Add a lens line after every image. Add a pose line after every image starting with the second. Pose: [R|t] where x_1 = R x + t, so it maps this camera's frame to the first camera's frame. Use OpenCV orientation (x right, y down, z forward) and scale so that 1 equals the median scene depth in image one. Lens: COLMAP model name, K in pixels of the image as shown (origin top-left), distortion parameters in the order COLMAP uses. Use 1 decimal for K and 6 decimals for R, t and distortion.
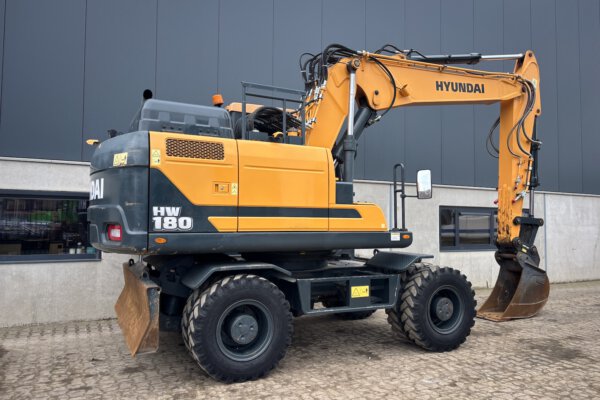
lens RADIAL K [[449.7, 0, 309.7], [0, 449.7, 200.2], [0, 0, 1]] dist [0.014309, -0.001845]
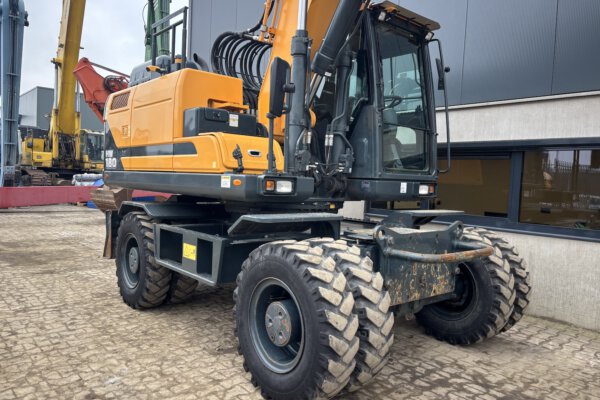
lens RADIAL K [[456.1, 0, 298.2], [0, 456.1, 203.6], [0, 0, 1]] dist [0.038083, -0.006854]
pose [[0.229029, 0.050425, -0.972113, 0.921340], [0.007990, 0.998526, 0.053677, 0.084974], [0.973387, -0.020060, 0.228288, 1.027106]]
